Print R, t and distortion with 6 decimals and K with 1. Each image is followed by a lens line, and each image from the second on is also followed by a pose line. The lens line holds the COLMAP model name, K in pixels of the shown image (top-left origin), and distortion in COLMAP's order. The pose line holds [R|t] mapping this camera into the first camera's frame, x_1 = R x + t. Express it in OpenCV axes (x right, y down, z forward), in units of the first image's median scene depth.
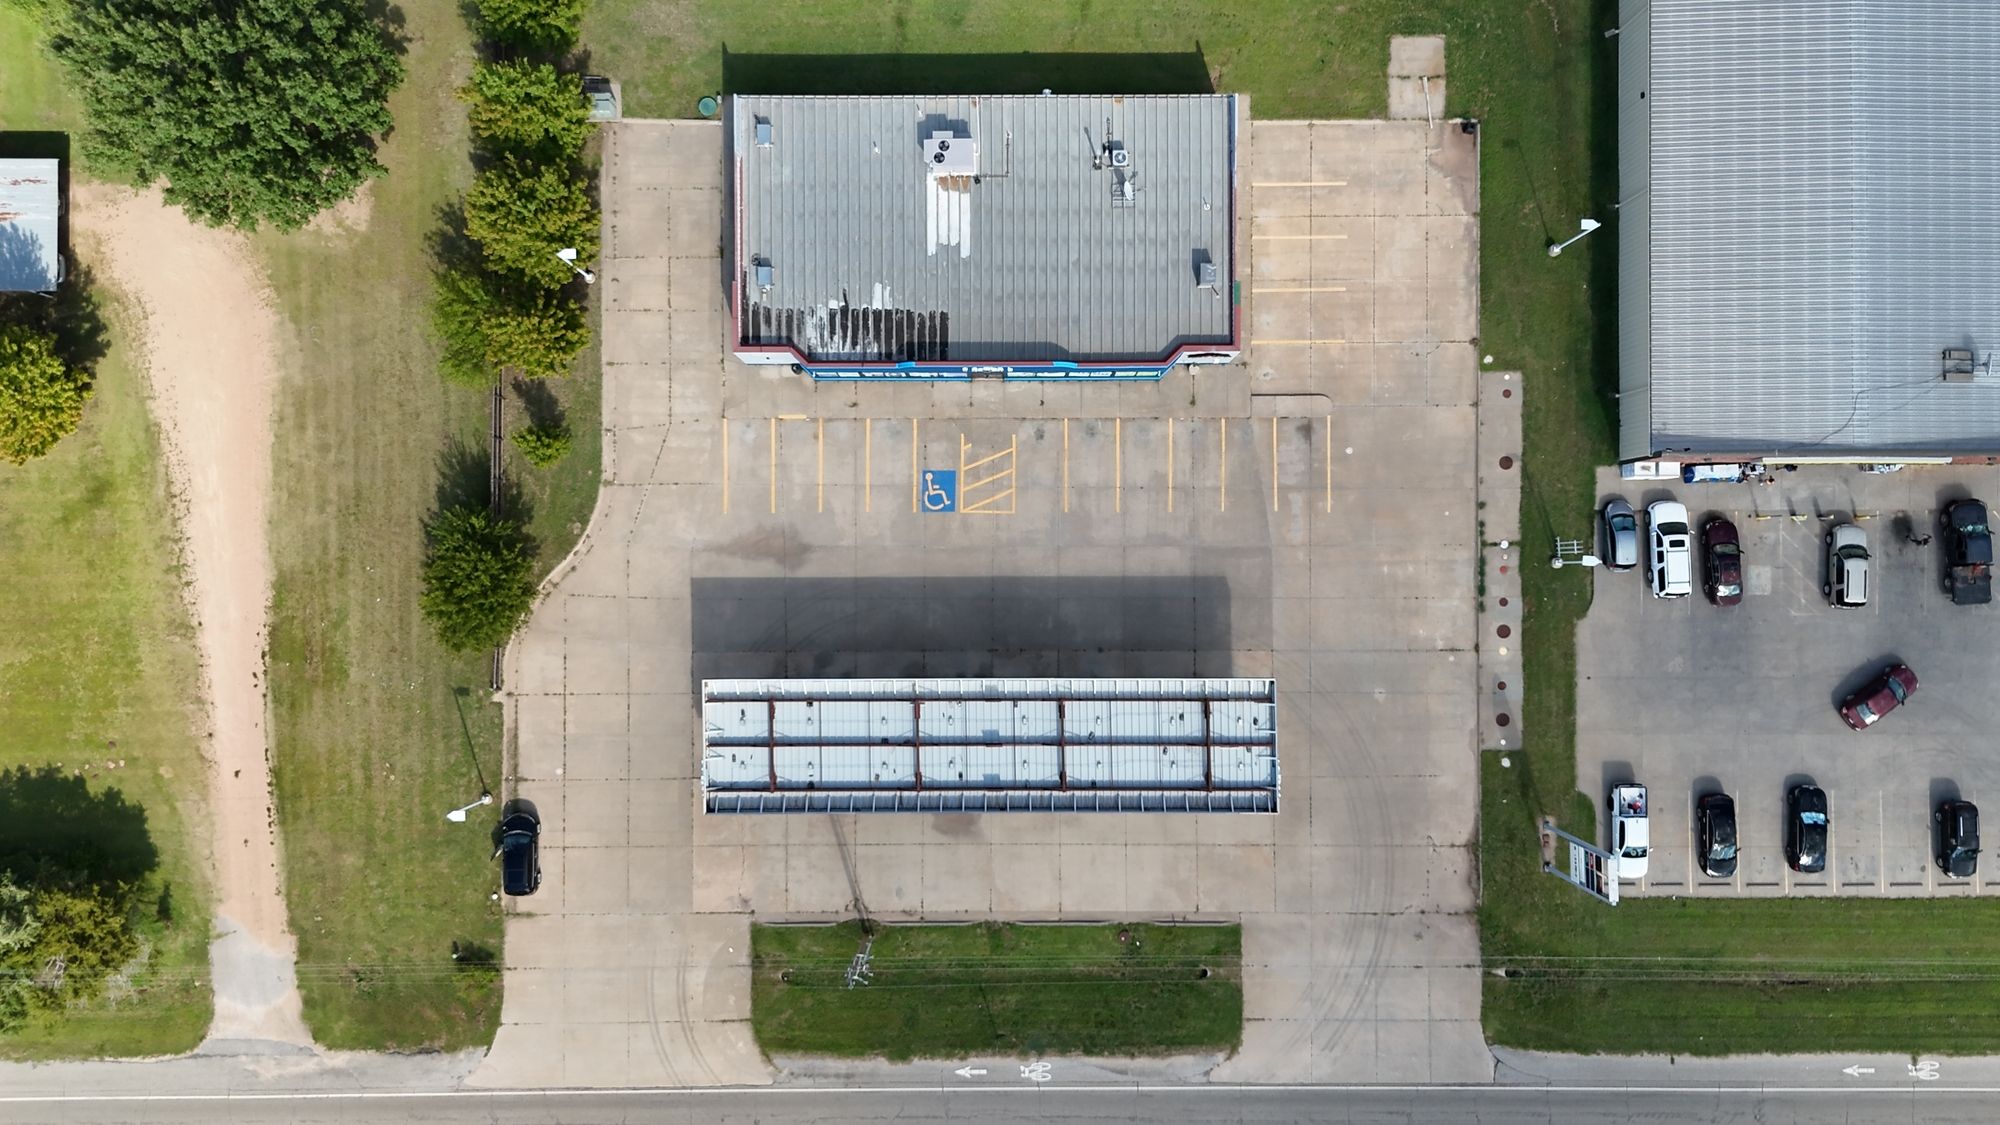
lens RADIAL K [[1480.5, 0, 1001.8], [0, 1480.5, 574.1], [0, 0, 1]] dist [0.079360, -0.087543]
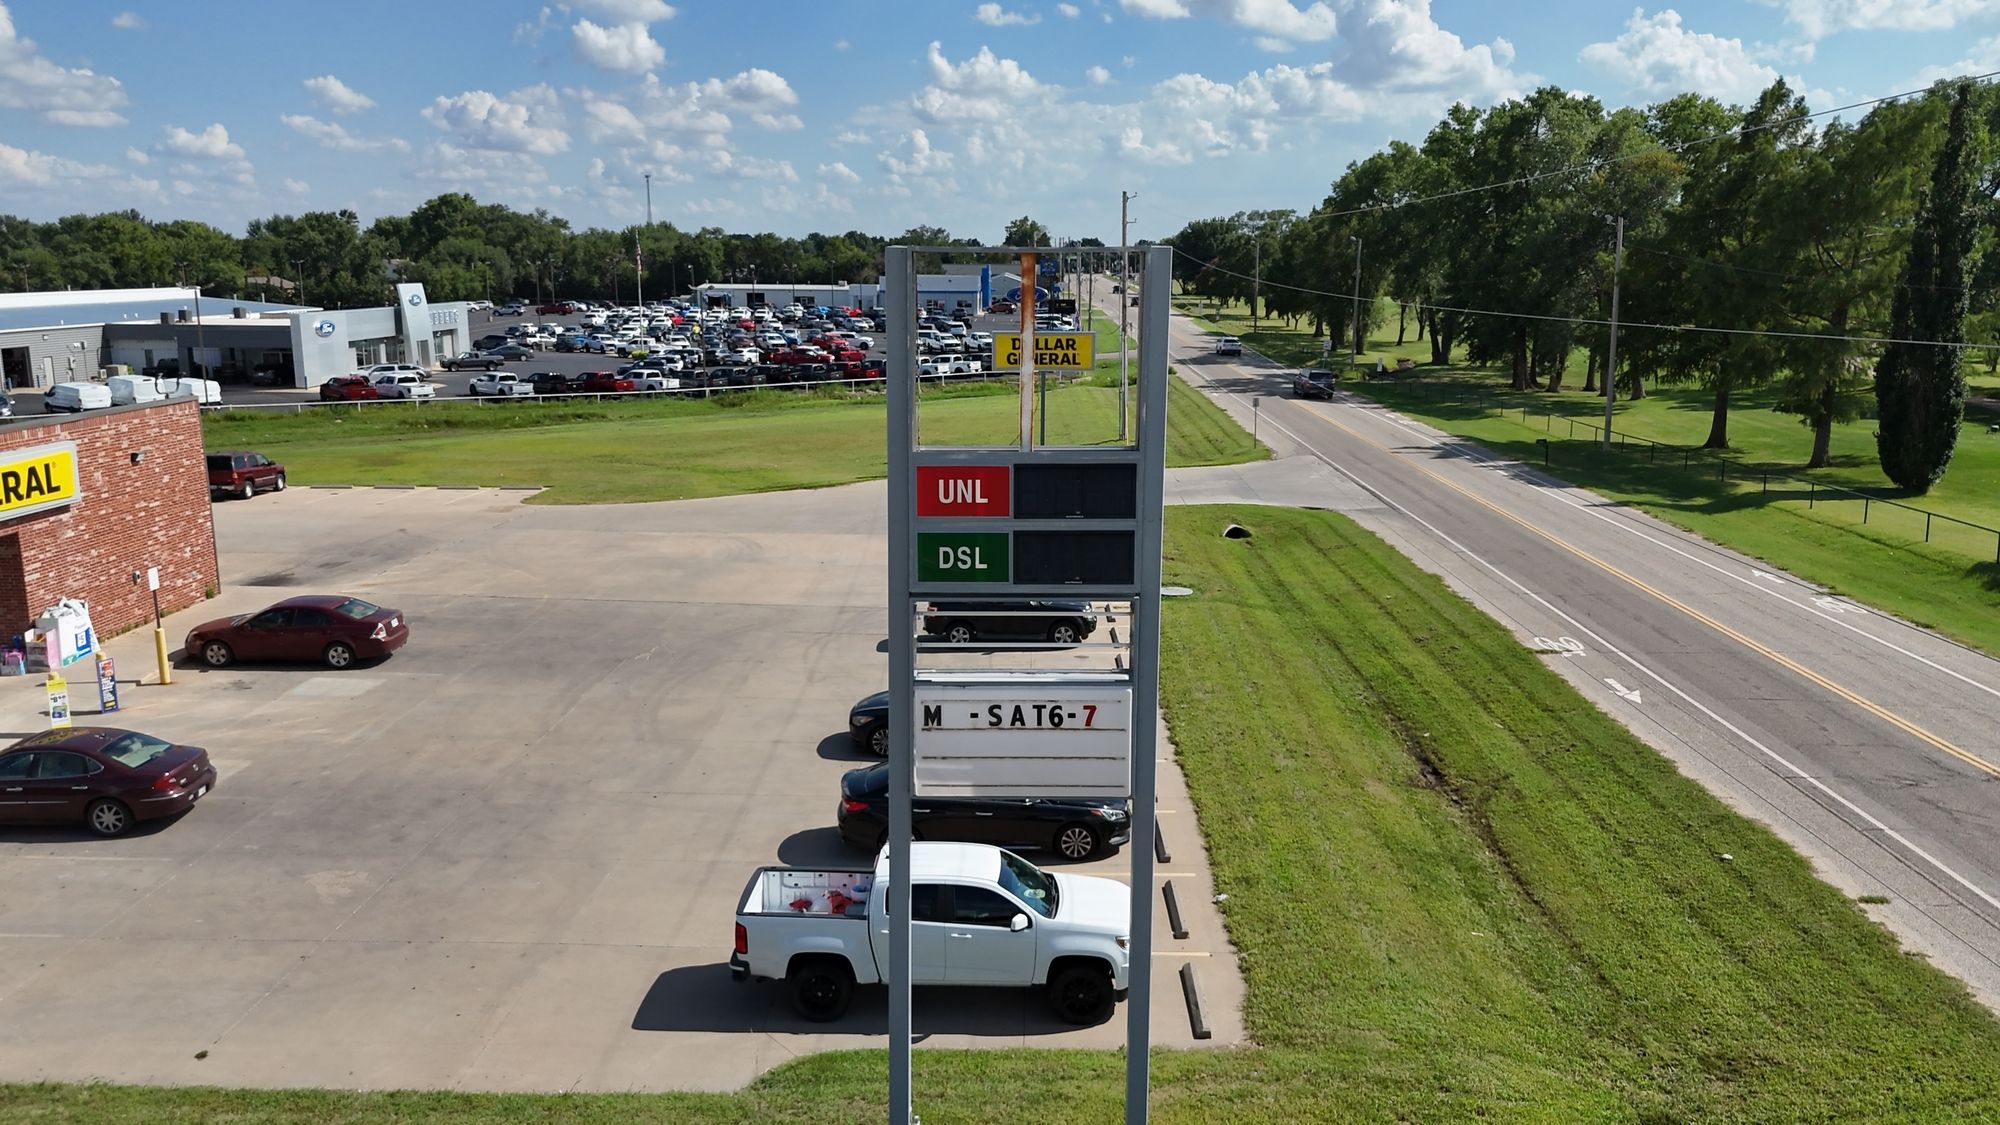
lens RADIAL K [[1480.5, 0, 1003.2], [0, 1480.5, 575.3], [0, 0, 1]] dist [0.079360, -0.087543]
pose [[0.026104, -0.208395, 0.977696, 0.208585], [0.999619, 0.014194, -0.023664, 0.183845], [-0.008946, 0.977942, 0.208686, 0.896571]]
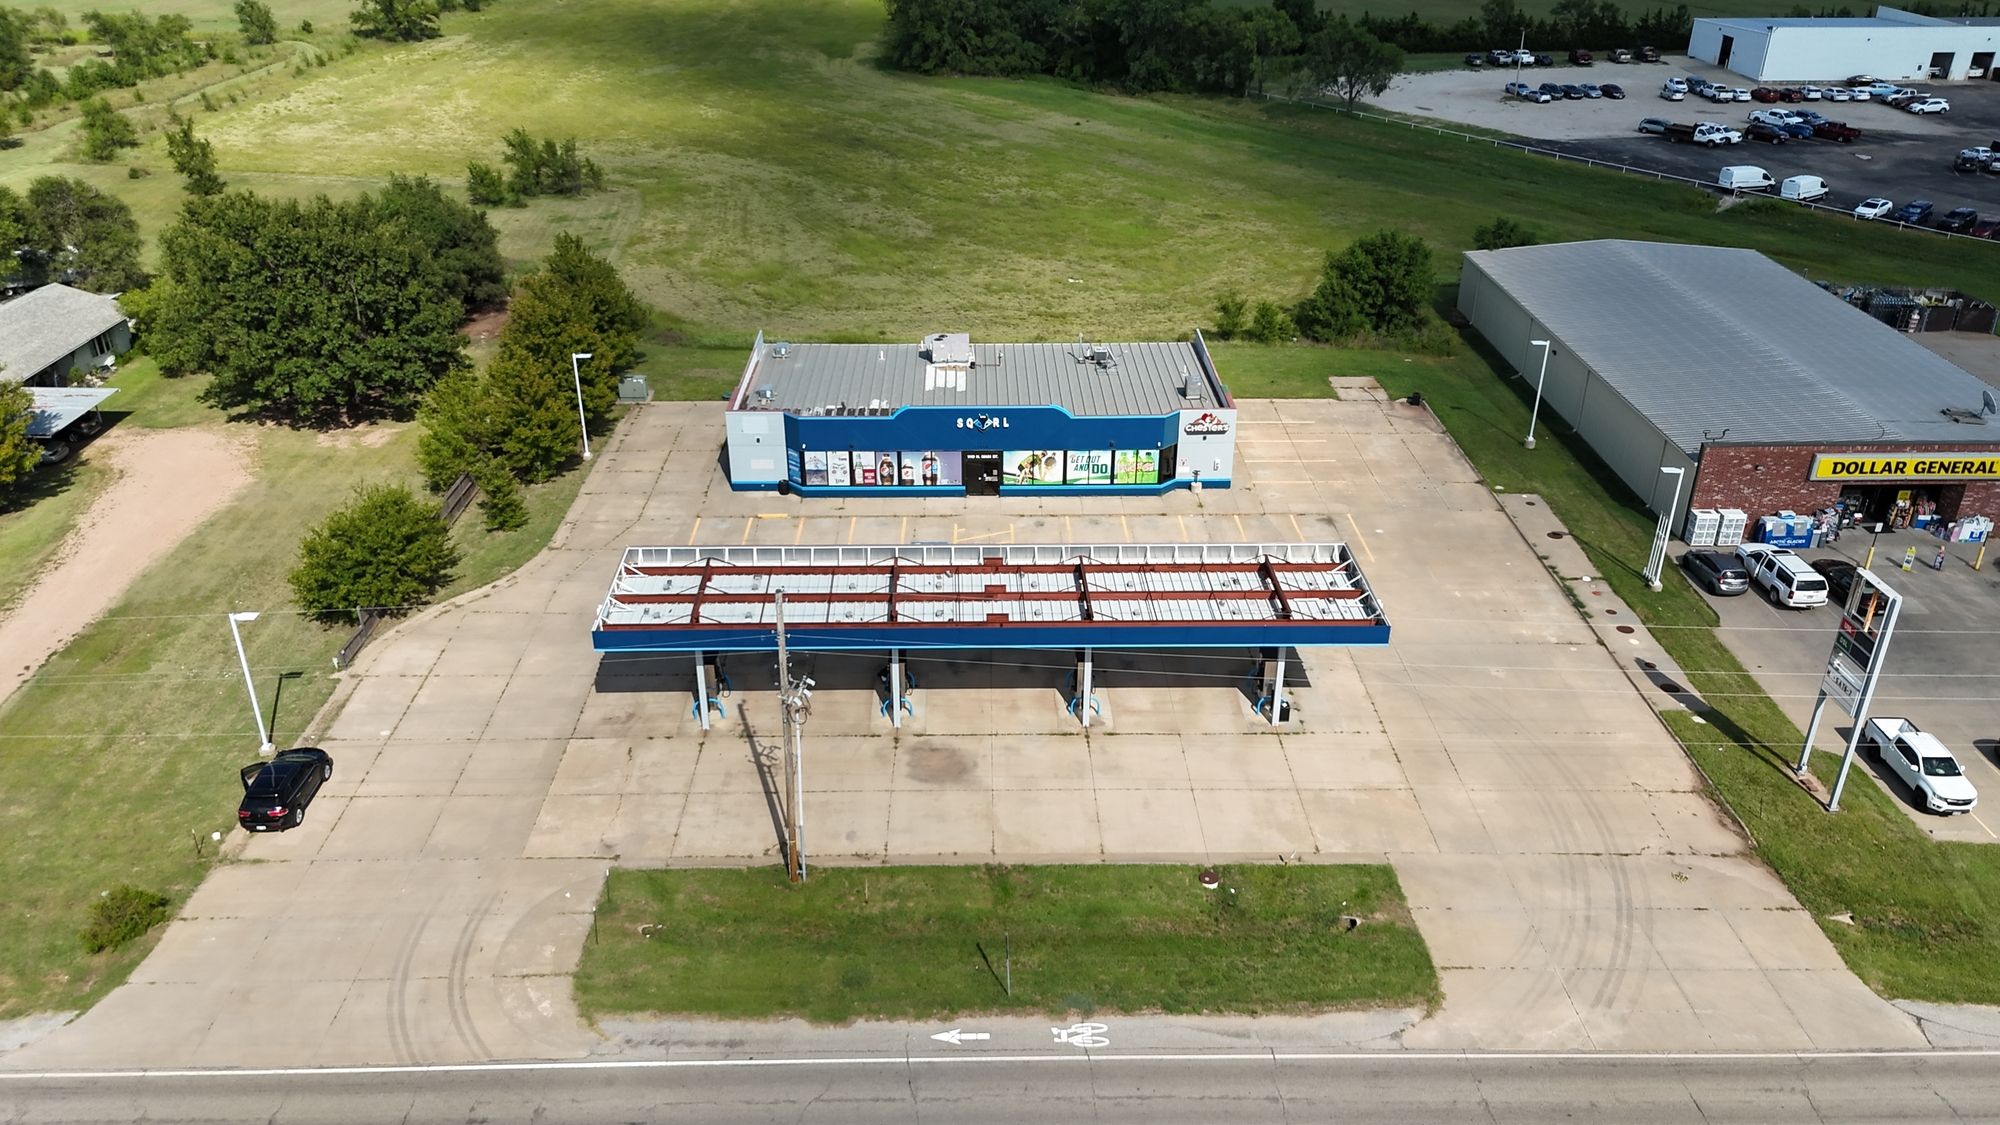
lens RADIAL K [[1480.5, 0, 1000.7], [0, 1480.5, 564.1], [0, 0, 1]] dist [0.079360, -0.087543]
pose [[0.999840, -0.005546, 0.016980, -0.014424], [0.017618, 0.463211, -0.886073, 0.732735], [-0.002951, 0.886231, 0.463234, 0.595851]]
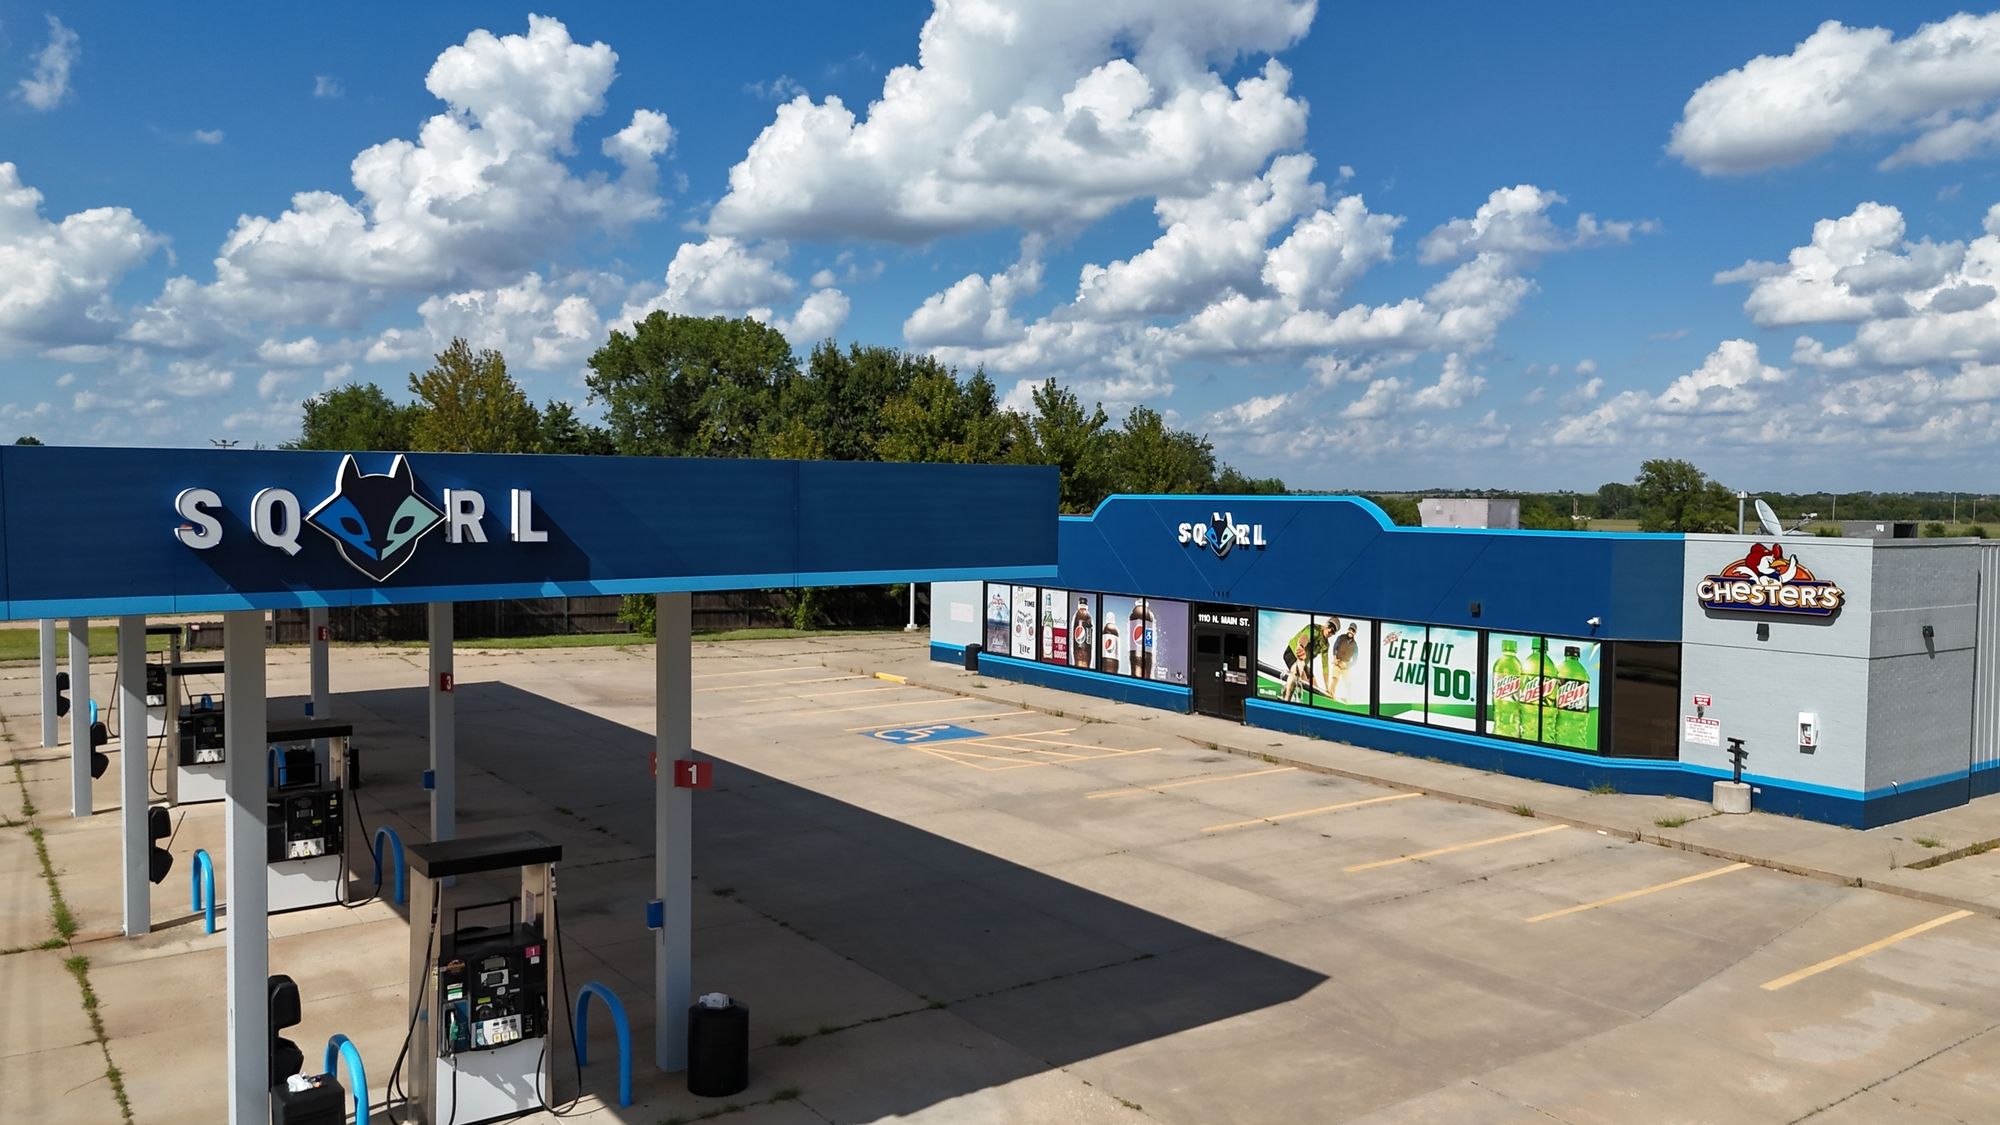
lens RADIAL K [[1480.5, 0, 1001.8], [0, 1480.5, 562.2], [0, 0, 1]] dist [0.079360, -0.087543]
pose [[0.581048, 0.044106, -0.812673, 0.284891], [-0.813843, 0.023380, -0.580615, 0.152881], [-0.006608, 0.998753, 0.049480, 0.935375]]
